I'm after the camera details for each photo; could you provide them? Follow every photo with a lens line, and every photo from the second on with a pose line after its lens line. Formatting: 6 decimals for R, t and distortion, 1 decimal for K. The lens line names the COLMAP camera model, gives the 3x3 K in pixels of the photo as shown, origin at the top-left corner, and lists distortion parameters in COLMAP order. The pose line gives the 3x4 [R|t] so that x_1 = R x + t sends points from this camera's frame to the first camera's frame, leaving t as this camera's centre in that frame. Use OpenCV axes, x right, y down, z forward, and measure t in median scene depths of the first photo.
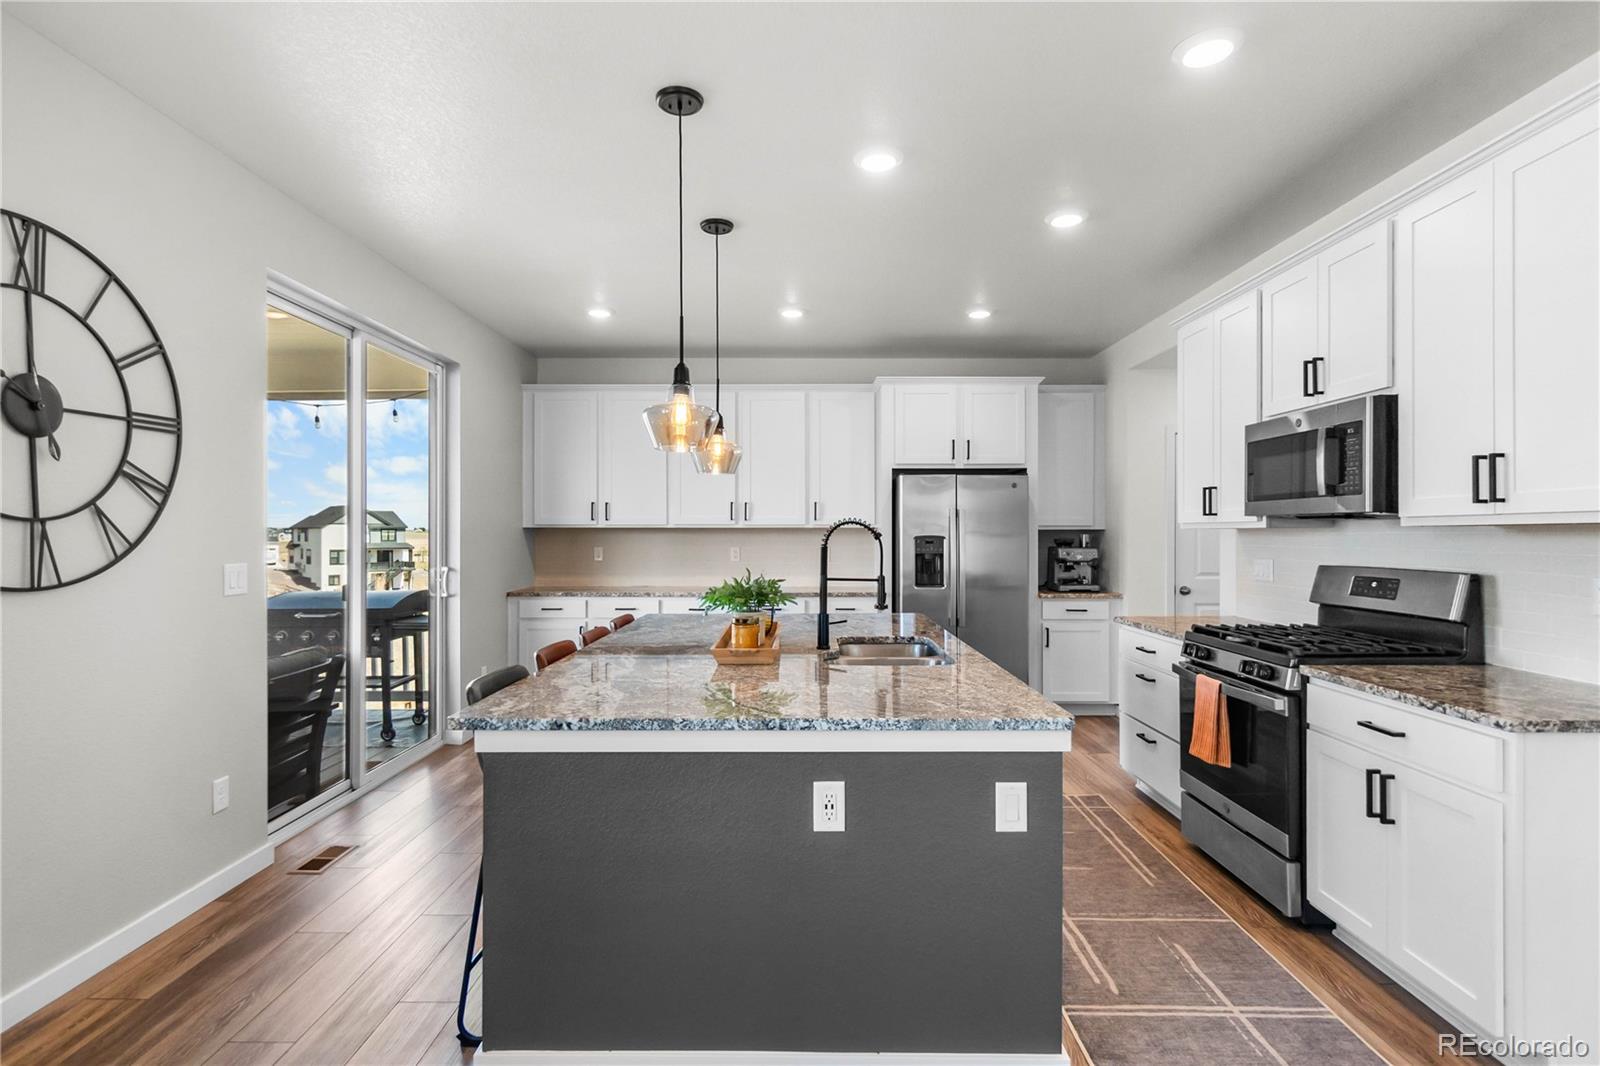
lens RADIAL K [[777.2, 0, 800.0], [0, 777.2, 533.0], [0, 0, 1]] dist [0.002527, -0.000411]
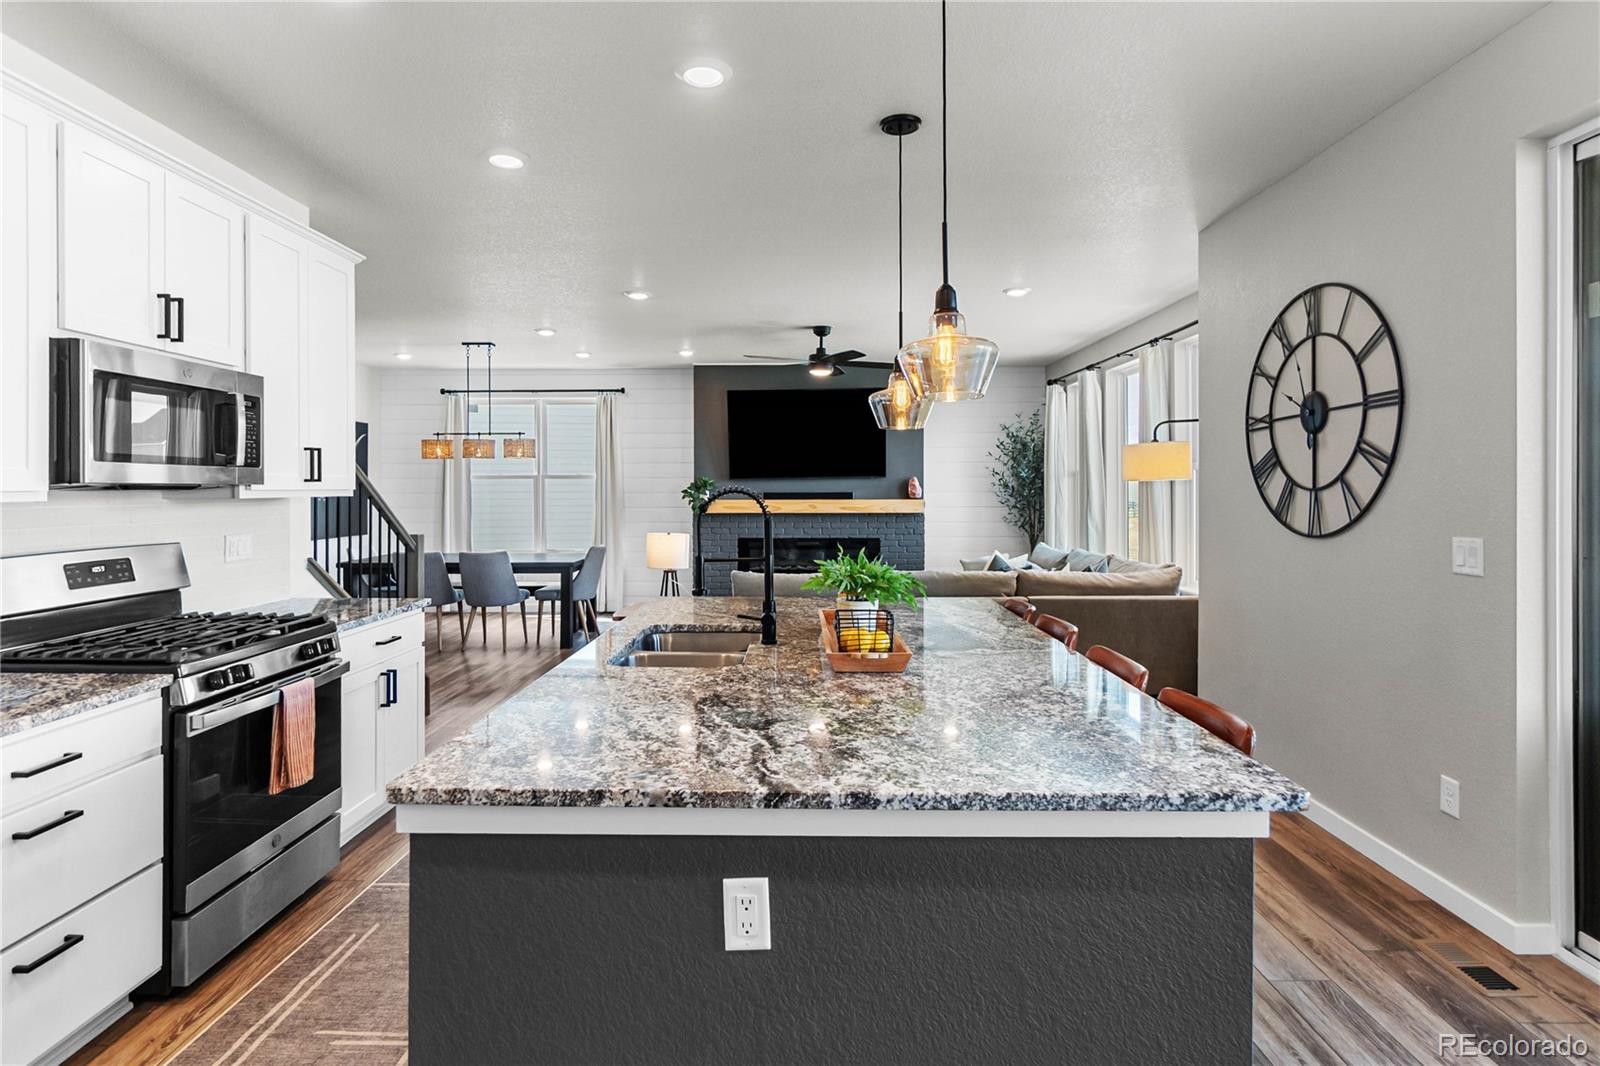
lens RADIAL K [[855.2, 0, 797.2], [0, 855.2, 489.9], [0, 0, 1]] dist [-0.000277, 0.000045]
pose [[-0.999824, 0.004318, 0.018244, -0.022755], [0.004376, 0.999986, 0.003123, -0.020470], [-0.018230, 0.003203, -0.999829, 2.132762]]
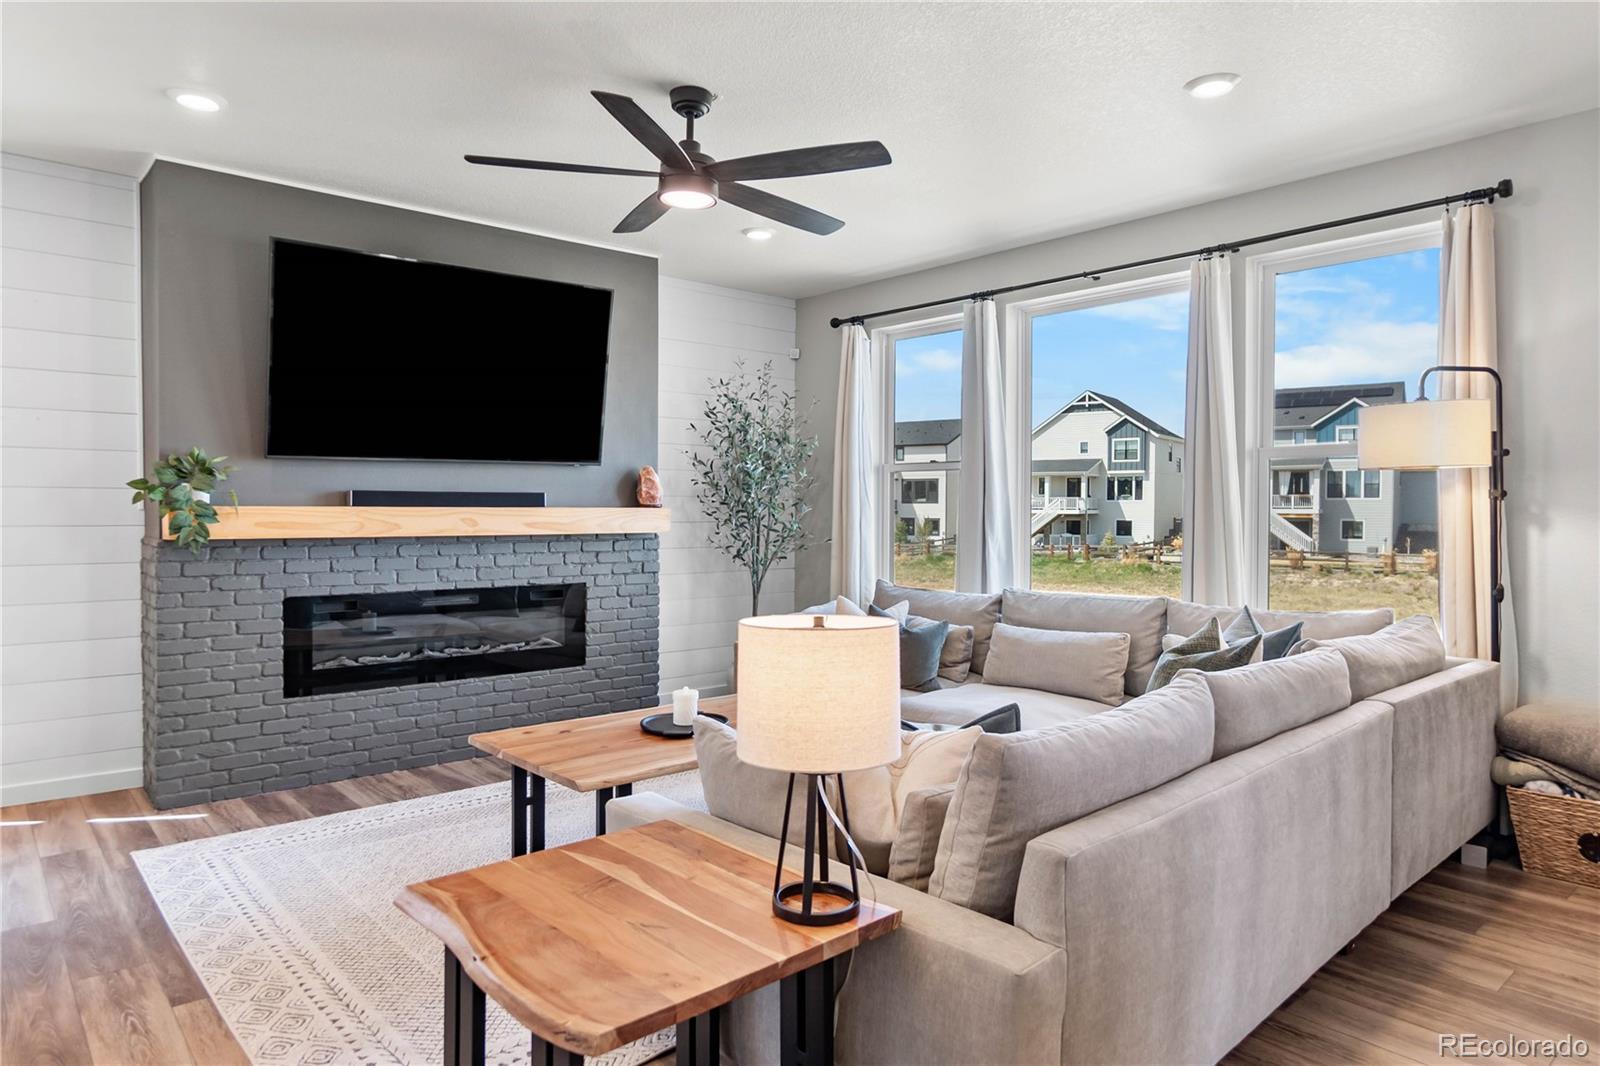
lens RADIAL K [[967.3, 0, 799.7], [0, 967.3, 513.7], [0, 0, 1]] dist [-0.002492, -0.001372]
pose [[-0.757608, 0.001608, -0.652708, 0.656706], [-0.004749, 0.999957, 0.007976, 0.022299], [0.652693, 0.009142, -0.757567, 0.551617]]
